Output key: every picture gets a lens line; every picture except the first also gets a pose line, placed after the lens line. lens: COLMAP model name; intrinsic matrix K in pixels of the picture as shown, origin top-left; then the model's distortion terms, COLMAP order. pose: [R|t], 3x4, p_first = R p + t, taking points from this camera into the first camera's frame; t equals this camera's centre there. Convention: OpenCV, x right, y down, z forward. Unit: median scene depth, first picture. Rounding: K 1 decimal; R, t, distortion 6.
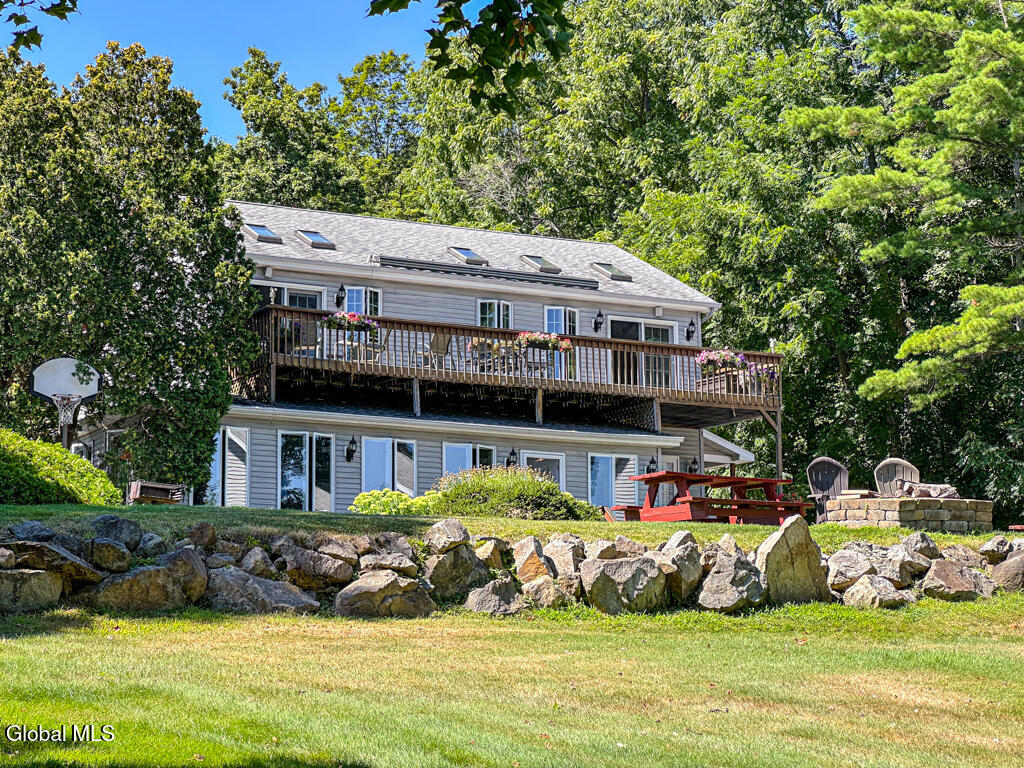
lens RADIAL K [[2307.7, 0, 510.7], [0, 2307.7, 390.2], [0, 0, 1]] dist [0.140776, 0.000000]
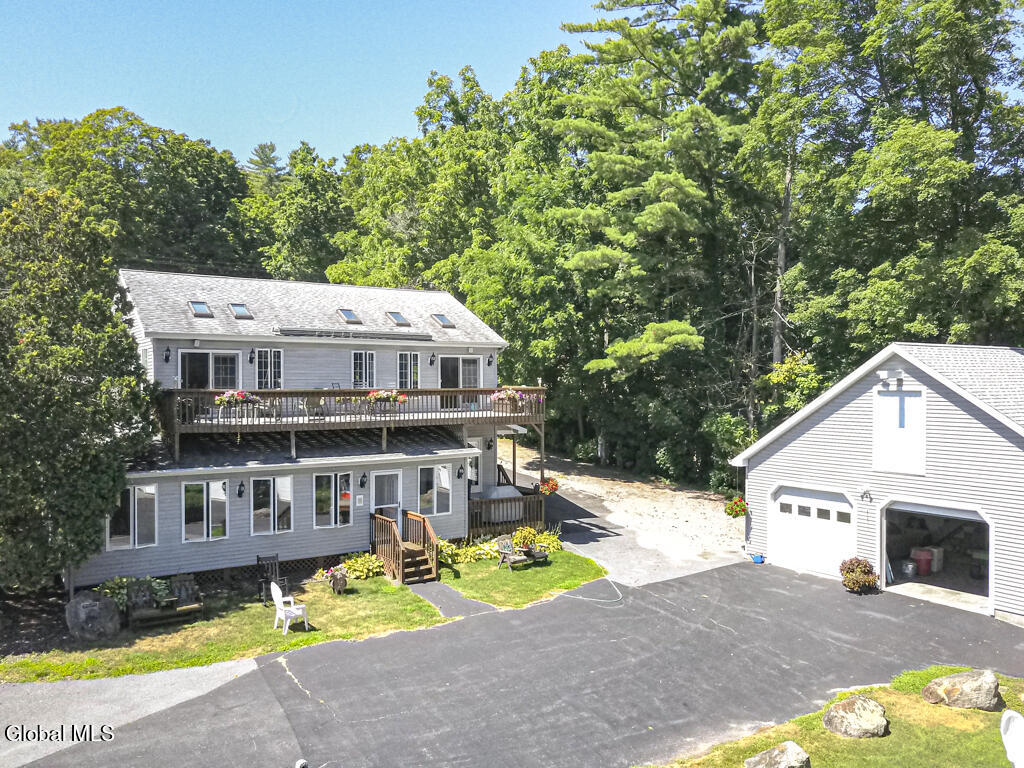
lens RADIAL K [[783.6, 0, 509.7], [0, 783.6, 387.4], [0, 0, 1]] dist [0.026284, -0.025309]
pose [[0.996149, 0.005504, 0.087504, 0.048369], [-0.020387, 0.985213, 0.170120, -0.113523], [-0.085273, -0.171248, 0.981531, 0.503001]]
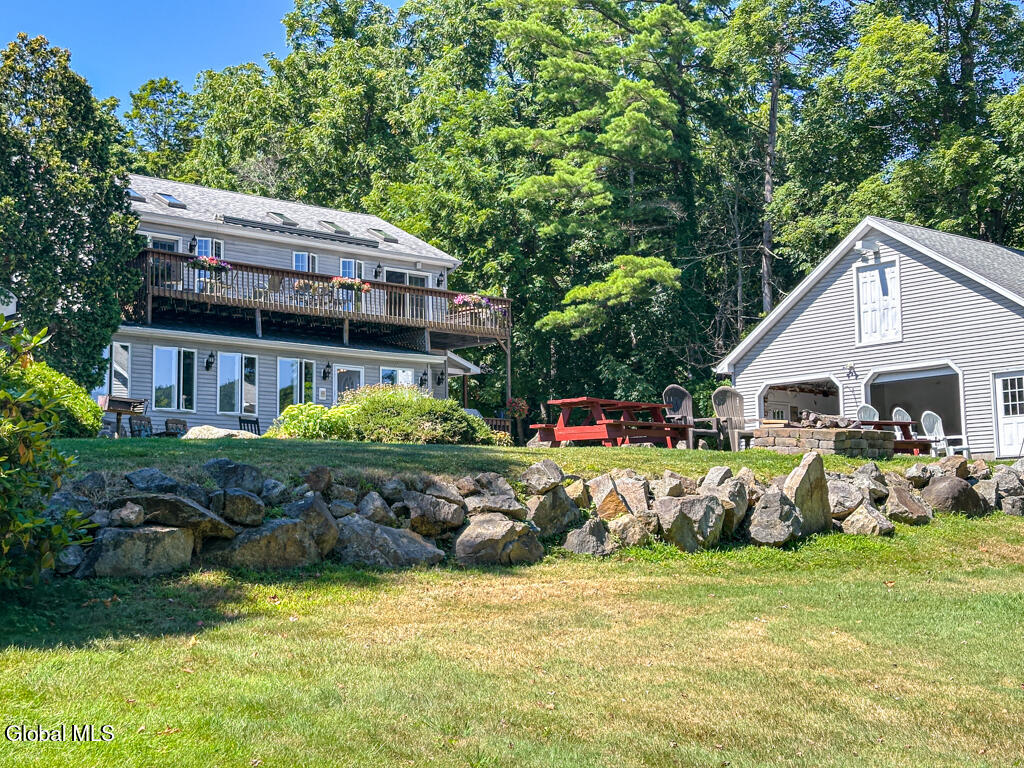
lens RADIAL K [[1419.0, 0, 502.5], [0, 1419.0, 374.2], [0, 0, 1]] dist [0.109556, 0.000000]
pose [[0.977612, 0.019663, 0.209493, -0.072180], [-0.028037, 0.998919, 0.037076, -0.001639], [-0.208537, -0.042119, 0.977107, 0.164868]]
